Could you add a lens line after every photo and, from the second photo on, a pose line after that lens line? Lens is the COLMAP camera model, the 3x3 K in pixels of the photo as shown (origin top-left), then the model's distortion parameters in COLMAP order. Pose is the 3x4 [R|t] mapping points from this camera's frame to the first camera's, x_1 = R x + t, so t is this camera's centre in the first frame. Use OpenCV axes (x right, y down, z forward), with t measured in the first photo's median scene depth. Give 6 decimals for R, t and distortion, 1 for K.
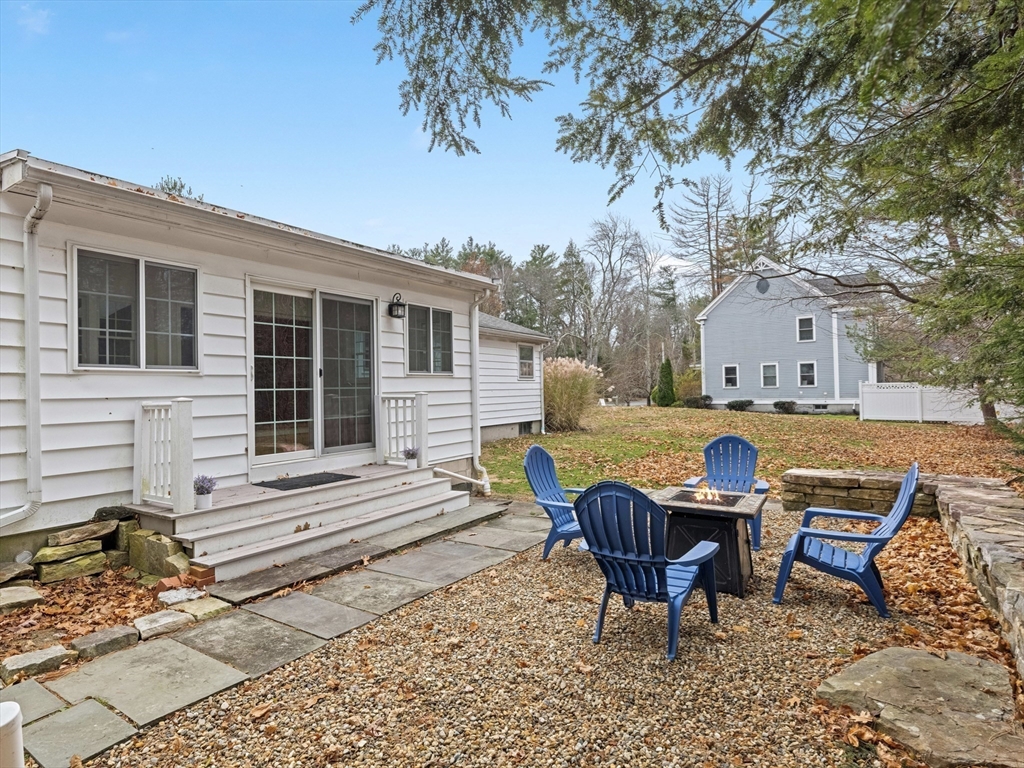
lens RADIAL K [[563.1, 0, 514.1], [0, 563.1, 383.9], [0, 0, 1]] dist [0.000720, 0.000102]
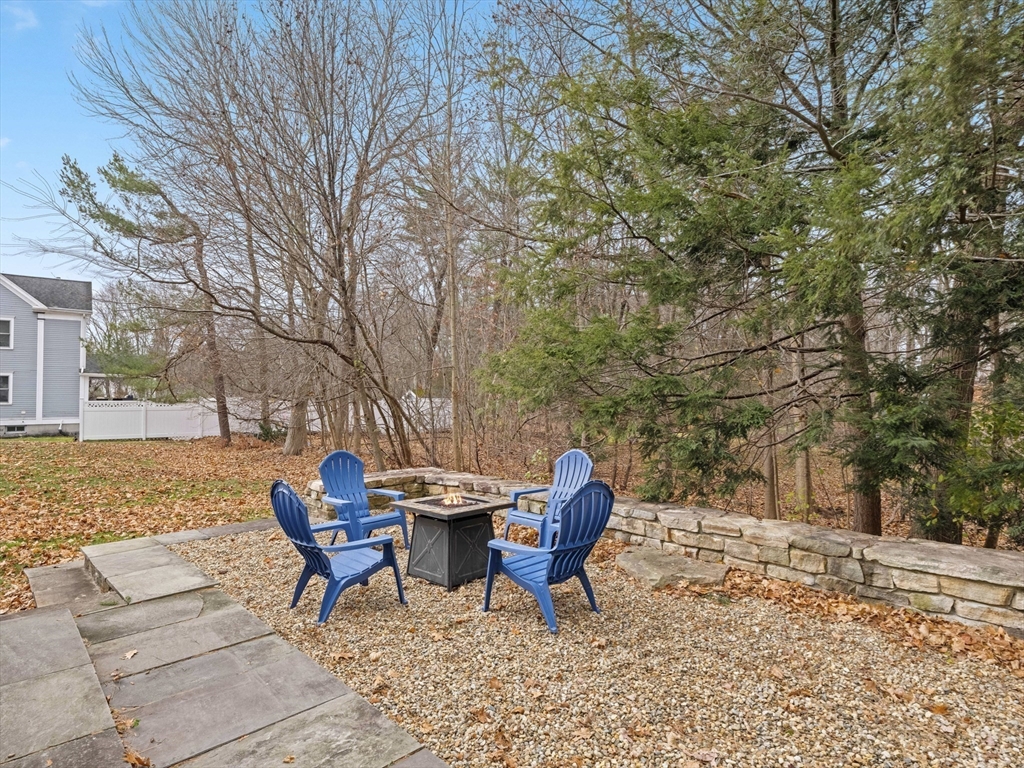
lens RADIAL K [[563.1, 0, 514.4], [0, 563.1, 385.6], [0, 0, 1]] dist [0.000720, 0.000102]
pose [[0.214607, 0.037407, 0.975984, -0.131490], [-0.008286, 0.999300, -0.036478, 0.001748], [-0.976665, -0.000258, 0.214767, 0.113479]]
